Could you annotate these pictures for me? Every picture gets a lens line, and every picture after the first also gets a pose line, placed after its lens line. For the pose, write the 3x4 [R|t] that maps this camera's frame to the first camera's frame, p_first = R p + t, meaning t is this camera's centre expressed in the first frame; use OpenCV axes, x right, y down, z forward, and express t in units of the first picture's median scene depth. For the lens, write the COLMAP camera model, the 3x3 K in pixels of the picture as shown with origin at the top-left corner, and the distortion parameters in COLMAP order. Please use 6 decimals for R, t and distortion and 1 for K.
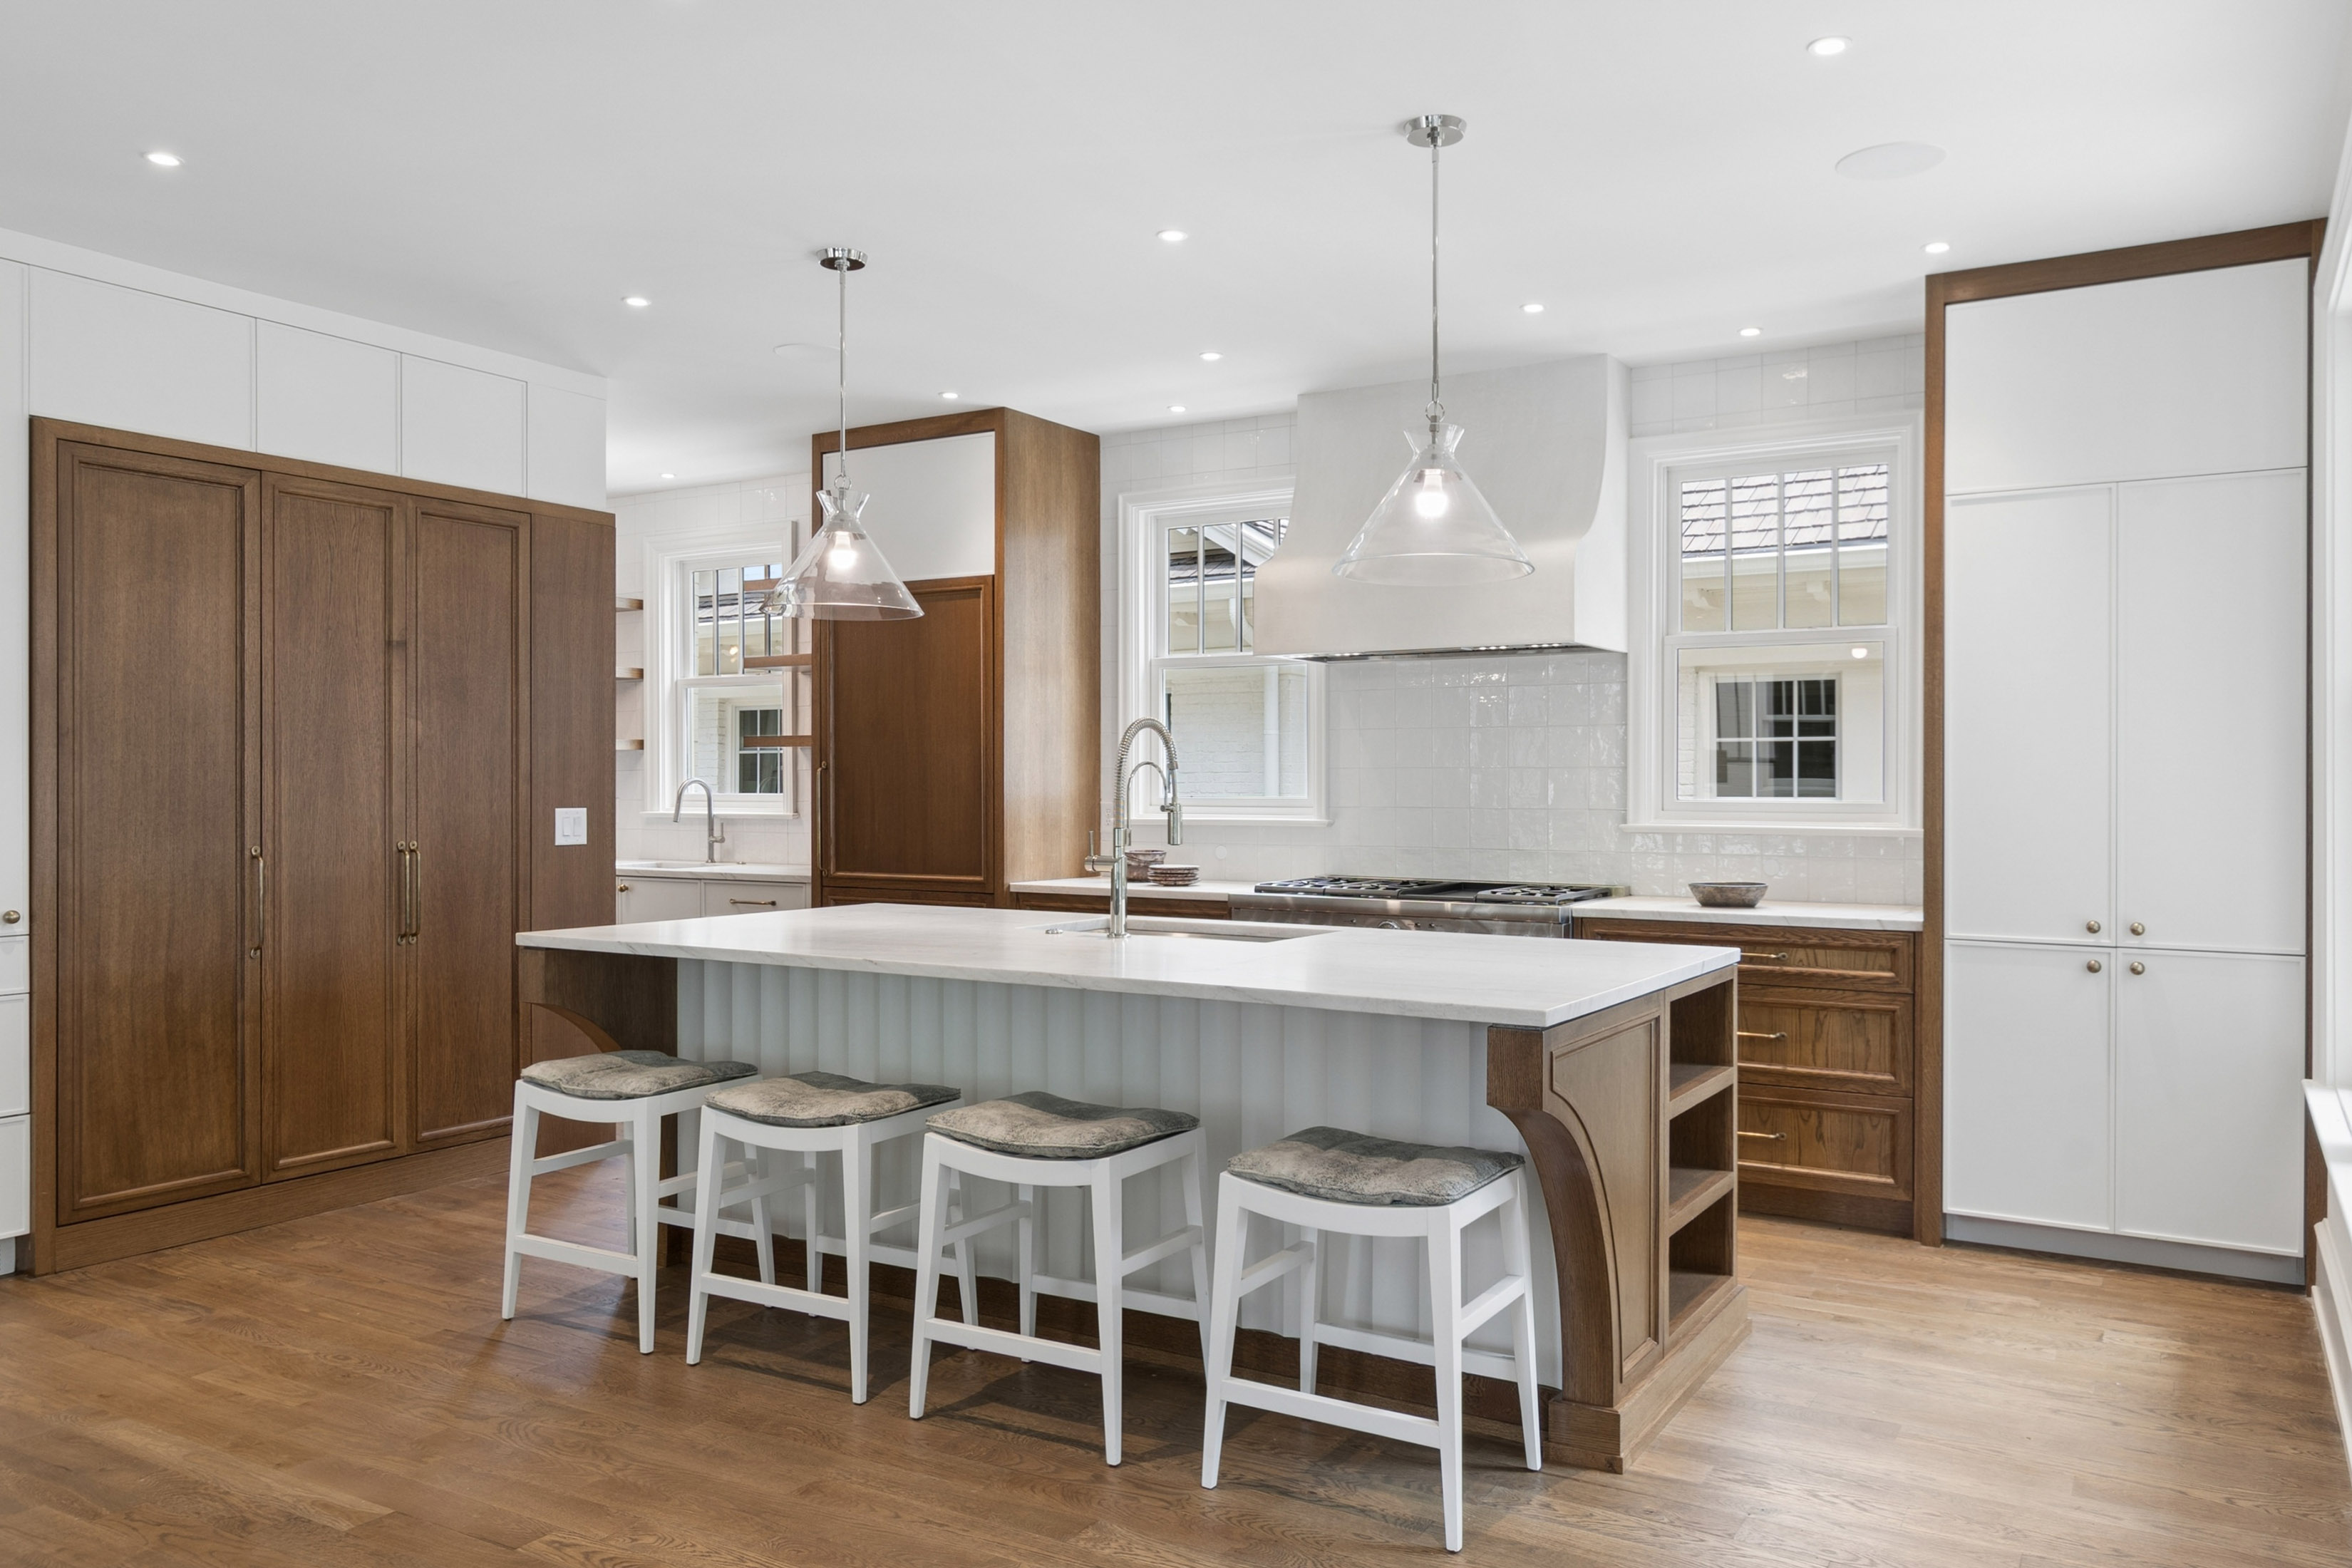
lens RADIAL K [[1677.8, 0, 1200.8], [0, 1677.8, 779.8], [0, 0, 1]] dist [0.004754, 0.000086]
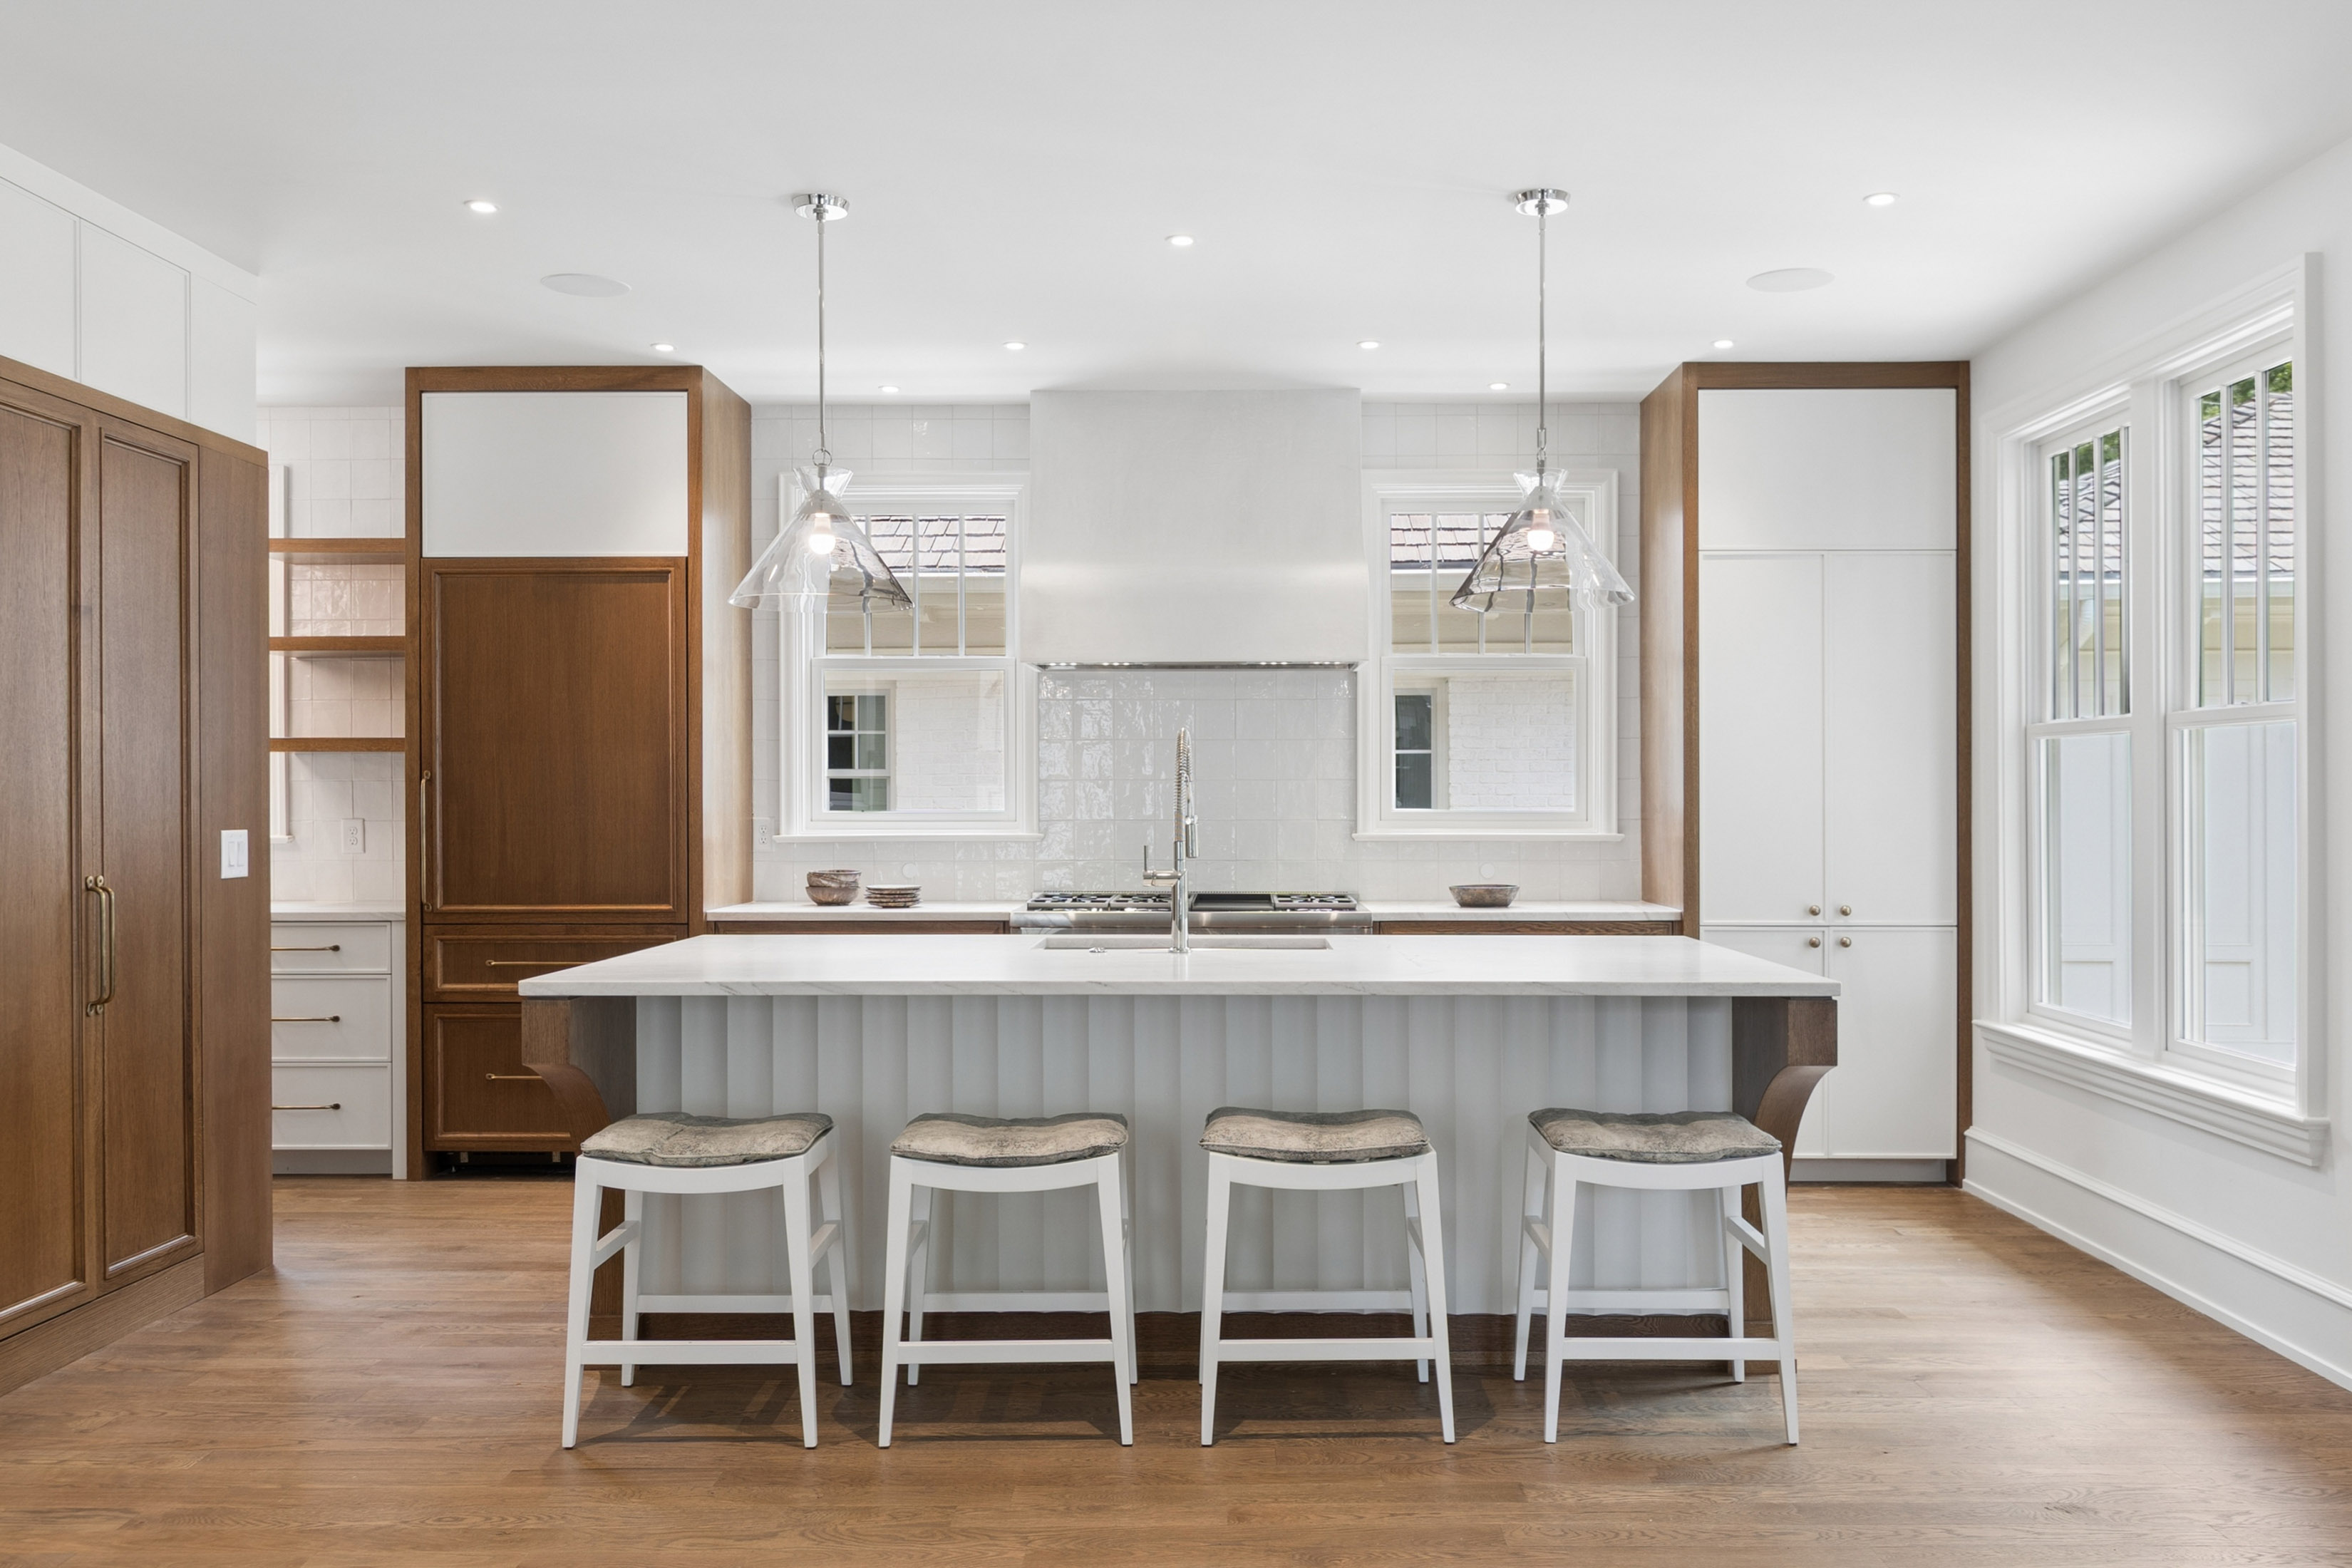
lens RADIAL K [[1856.5, 0, 1195.8], [0, 1856.5, 792.5], [0, 0, 1]] dist [0.000898, -0.002639]
pose [[0.864615, -0.001572, 0.502432, -0.476535], [0.001780, 0.999998, 0.000066, 0.000247], [-0.502431, 0.000837, 0.864617, 0.045365]]
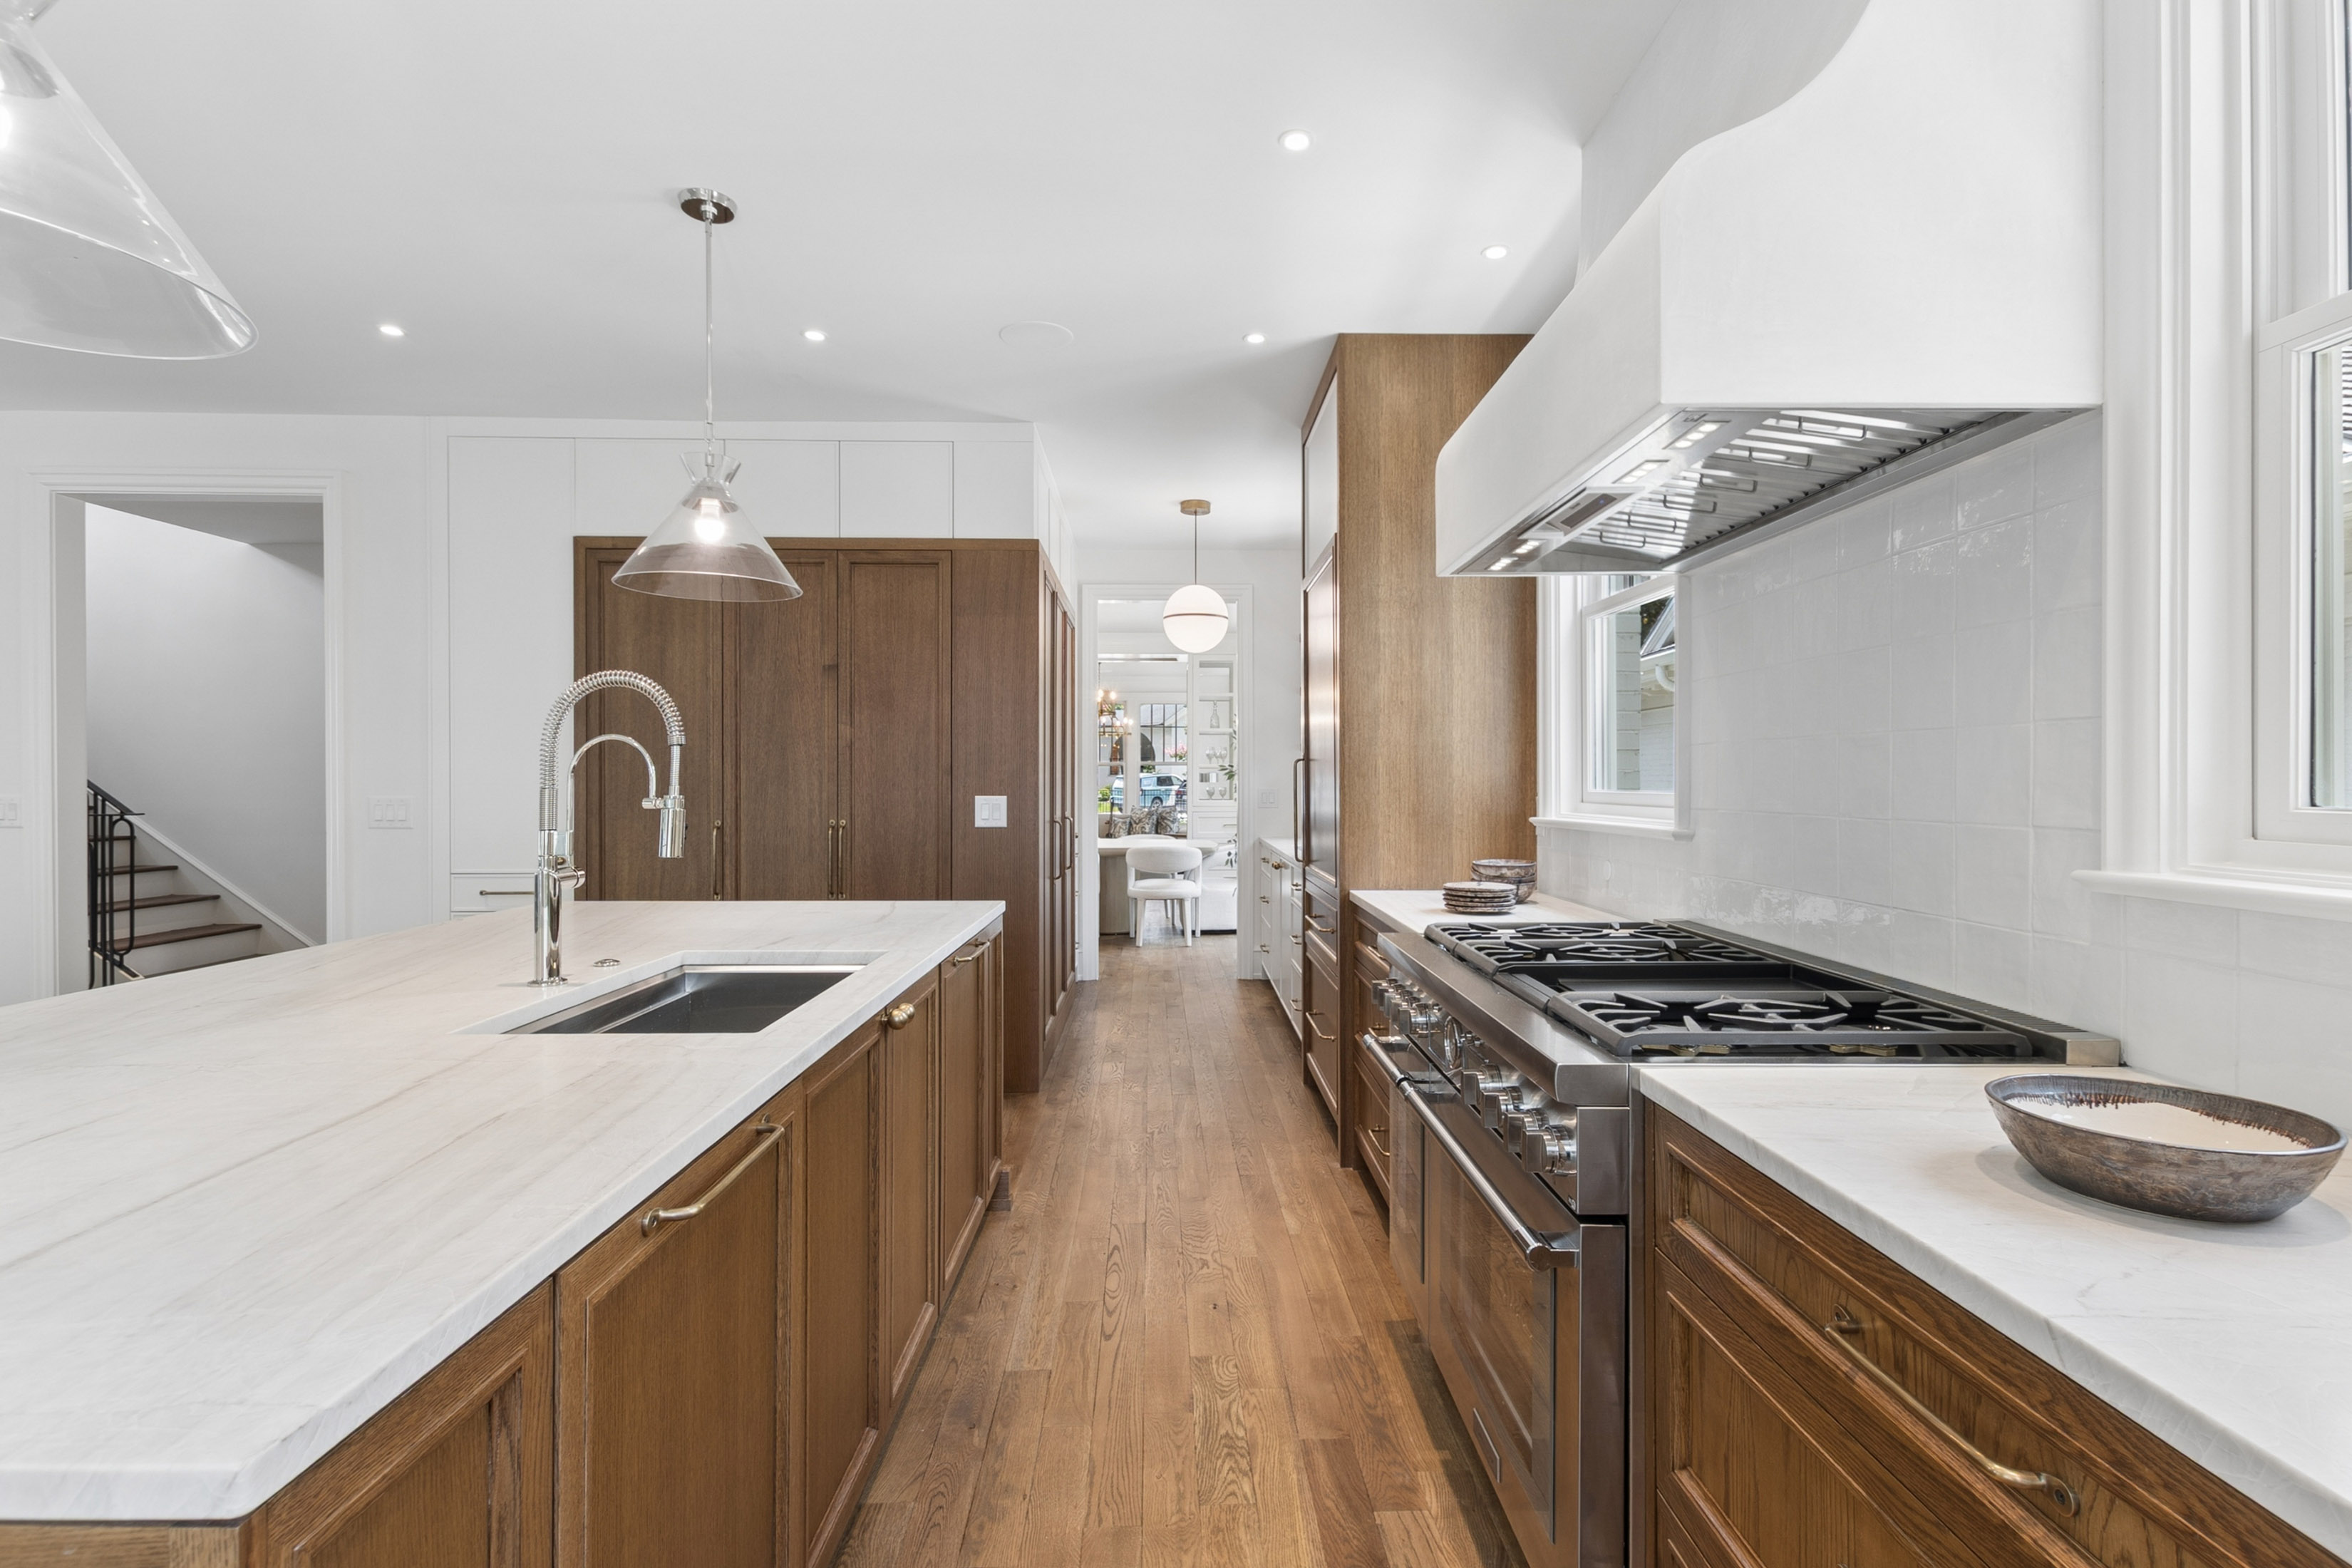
lens RADIAL K [[1099.7, 0, 1191.8], [0, 1099.7, 782.9], [0, 0, 1]] dist [0.014587, -0.007104]
pose [[0.538310, 0.002169, -0.842744, 0.395765], [0.001909, 0.999991, 0.003793, 0.005767], [0.842745, -0.003650, 0.538301, 0.794951]]
